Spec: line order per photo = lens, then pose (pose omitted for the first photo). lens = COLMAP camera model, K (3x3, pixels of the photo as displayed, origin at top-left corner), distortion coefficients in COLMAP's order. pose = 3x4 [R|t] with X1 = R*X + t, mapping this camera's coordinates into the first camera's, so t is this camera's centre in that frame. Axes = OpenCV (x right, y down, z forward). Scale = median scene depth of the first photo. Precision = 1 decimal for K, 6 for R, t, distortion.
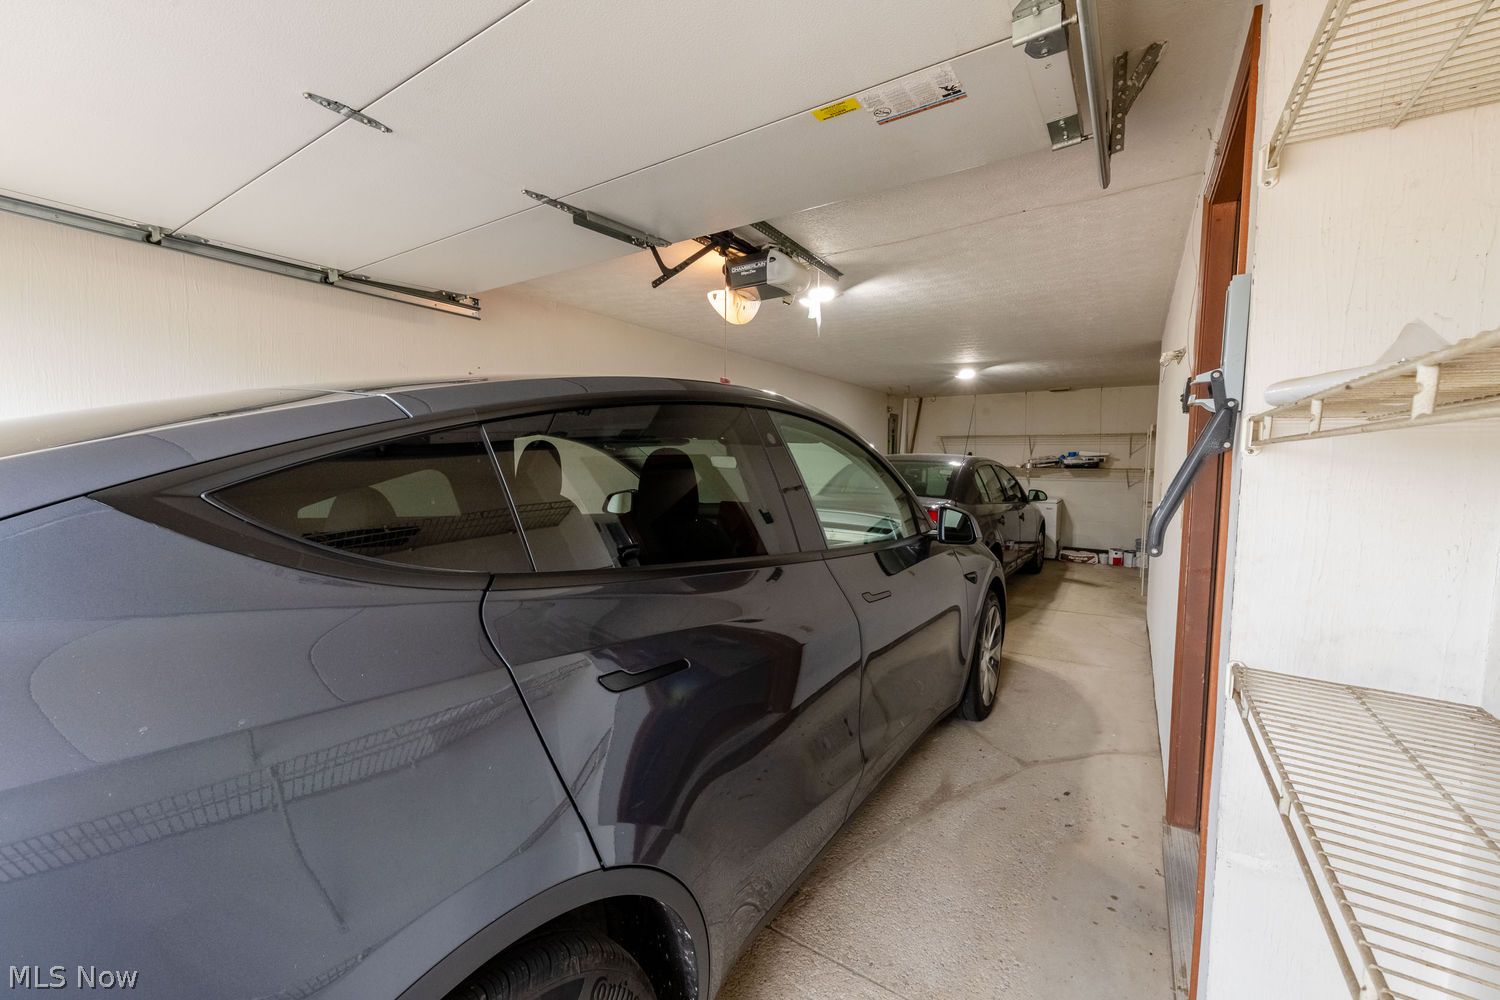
lens RADIAL K [[593.0, 0, 859.5], [0, 593.0, 513.2], [0, 0, 1]] dist [0.003671, -0.002713]
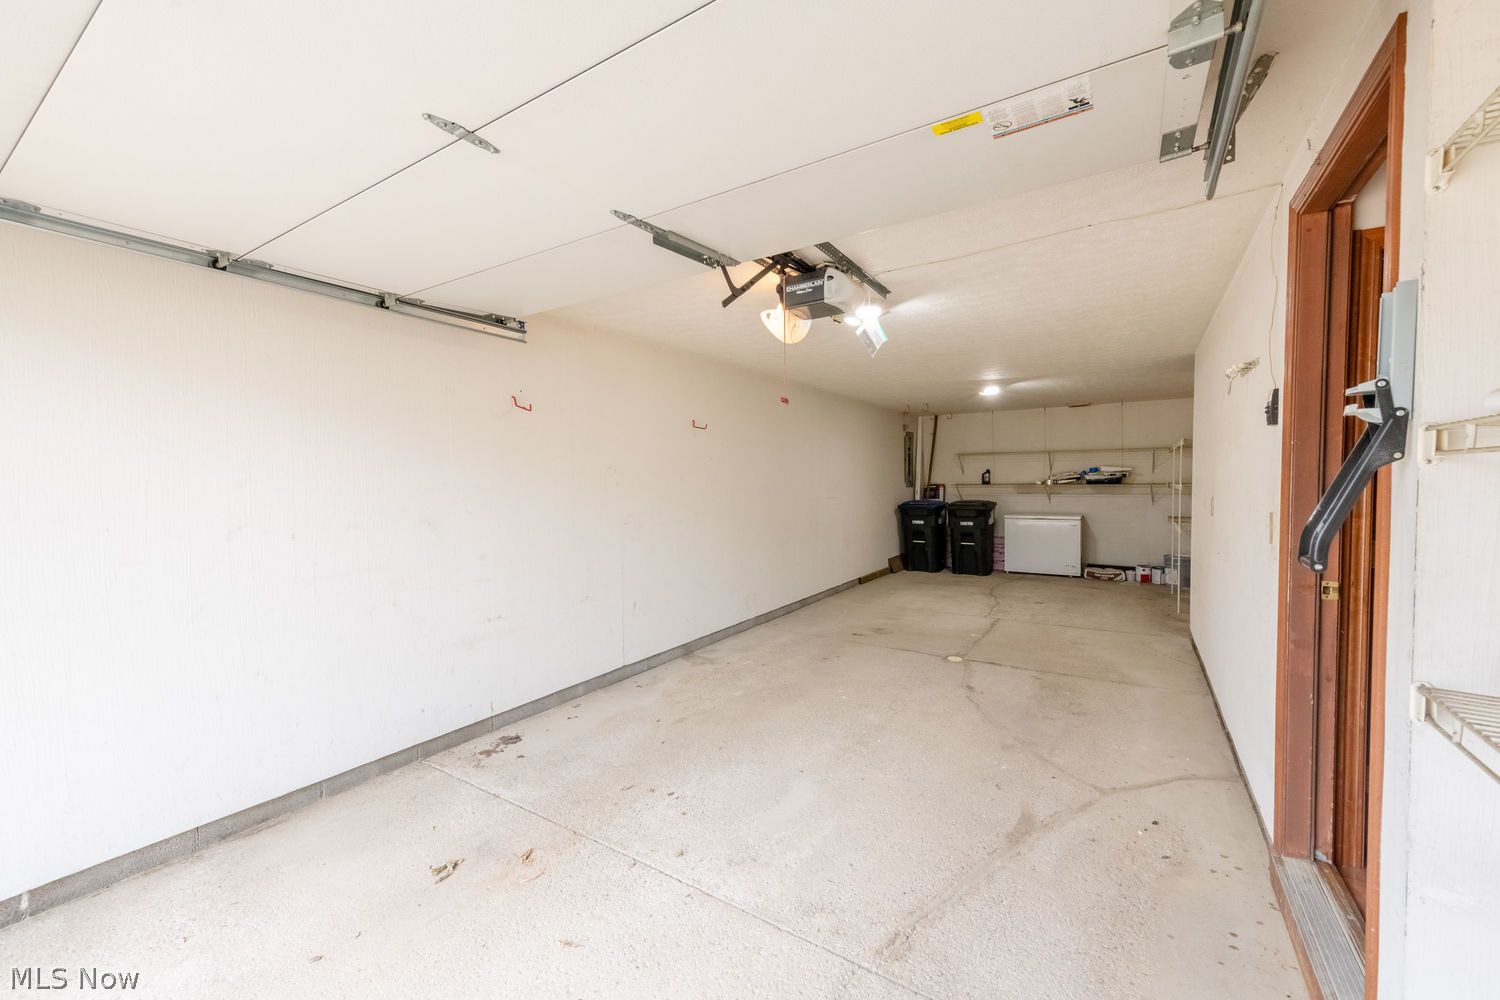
lens RADIAL K [[593.0, 0, 791.5], [0, 593.0, 511.3], [0, 0, 1]] dist [0.003671, -0.002713]
pose [[0.999883, -0.015239, 0.001577, -0.246598], [0.015288, 0.999184, -0.037389, -0.002010], [-0.001006, 0.037409, 0.999300, 0.027859]]
